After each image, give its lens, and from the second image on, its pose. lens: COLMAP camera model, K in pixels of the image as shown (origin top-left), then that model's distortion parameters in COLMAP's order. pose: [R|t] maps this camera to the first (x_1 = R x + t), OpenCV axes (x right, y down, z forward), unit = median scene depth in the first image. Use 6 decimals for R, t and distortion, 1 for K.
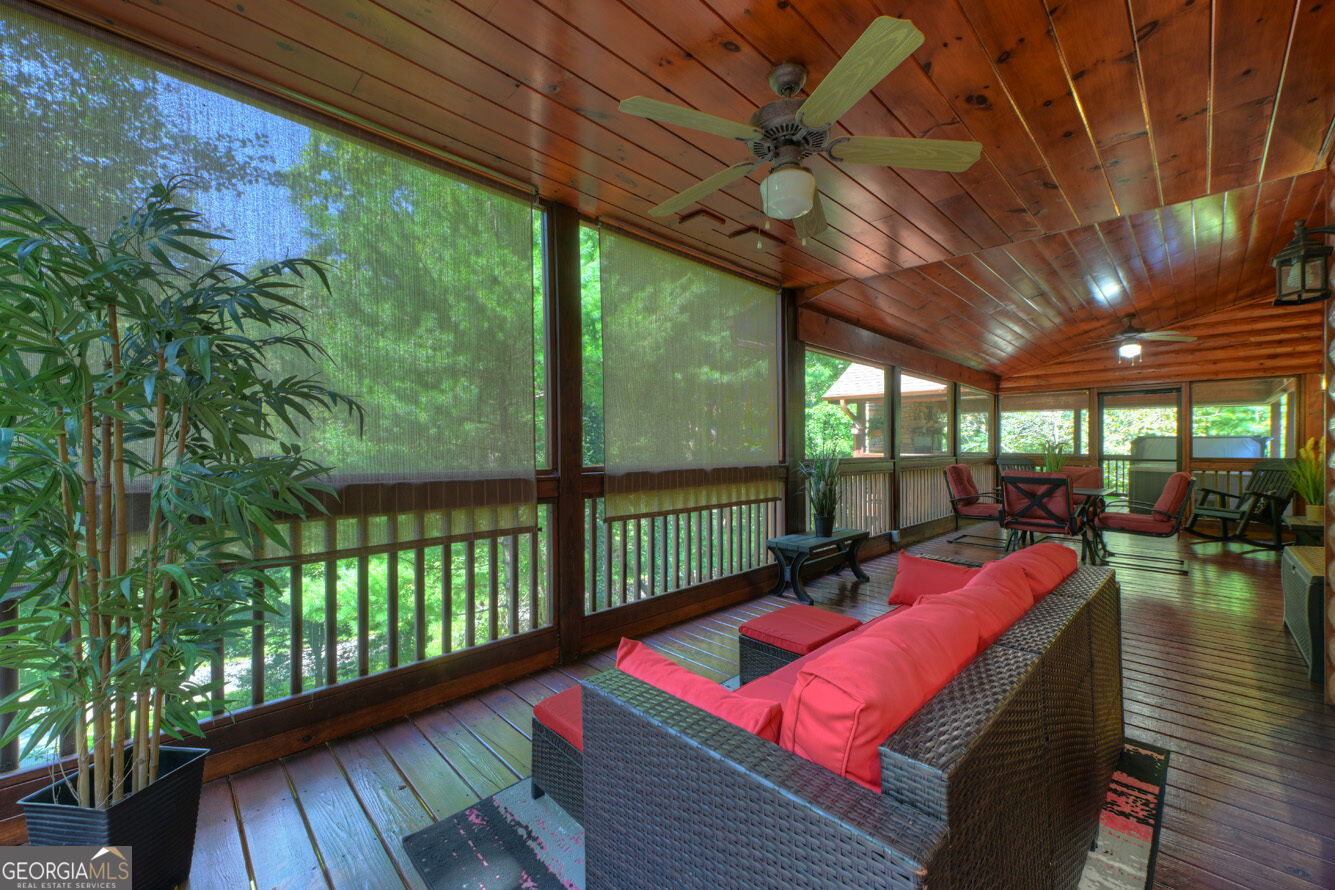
lens RADIAL K [[519.5, 0, 666.9], [0, 519.5, 435.2], [0, 0, 1]] dist [0.008738, -0.000273]
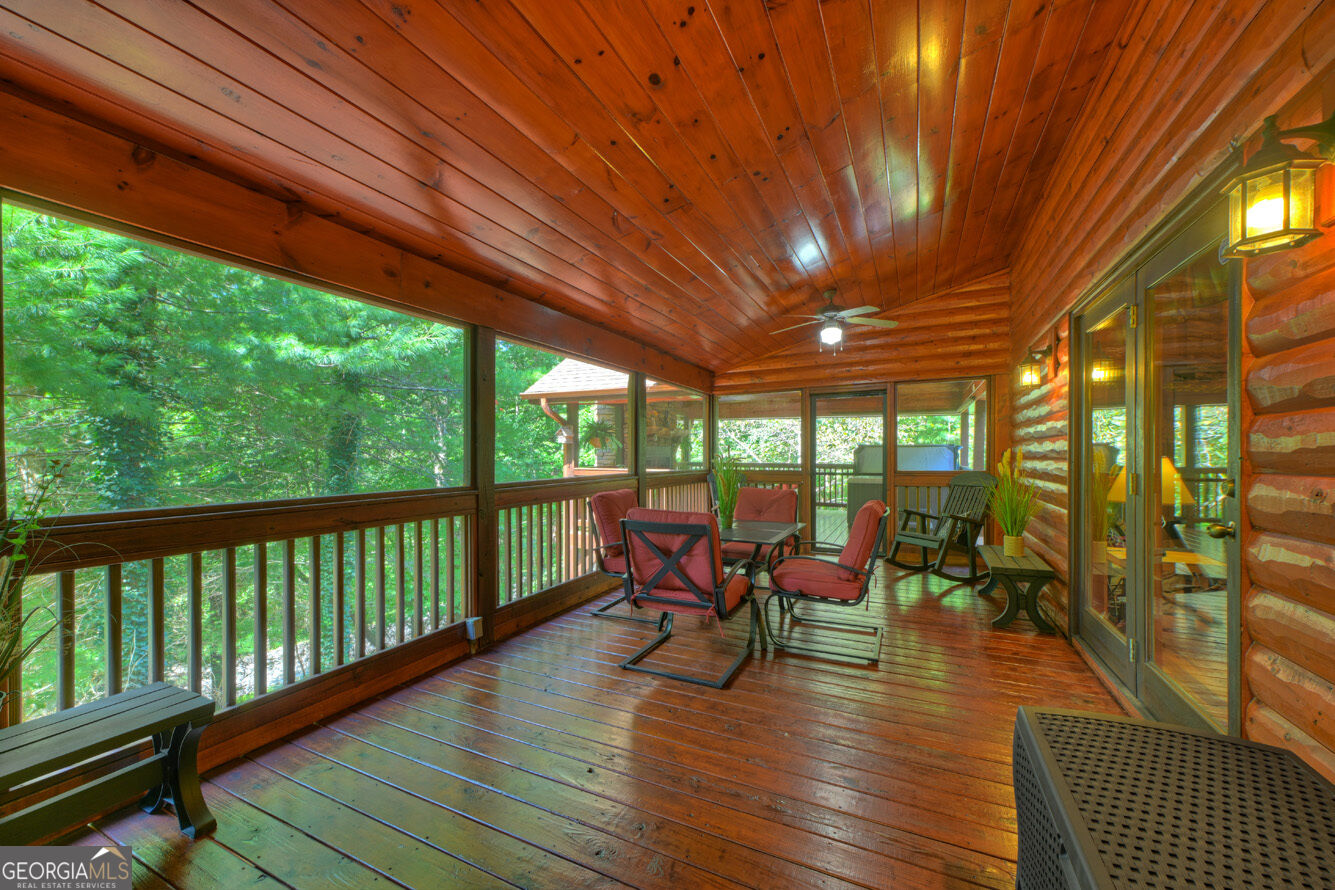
lens RADIAL K [[519.5, 0, 665.0], [0, 519.5, 448.1], [0, 0, 1]] dist [0.008738, -0.000273]
pose [[0.940755, -0.005648, 0.339040, 0.355939], [0.003158, 0.999964, 0.007894, -0.002656], [-0.339072, -0.006355, 0.940739, 0.326385]]
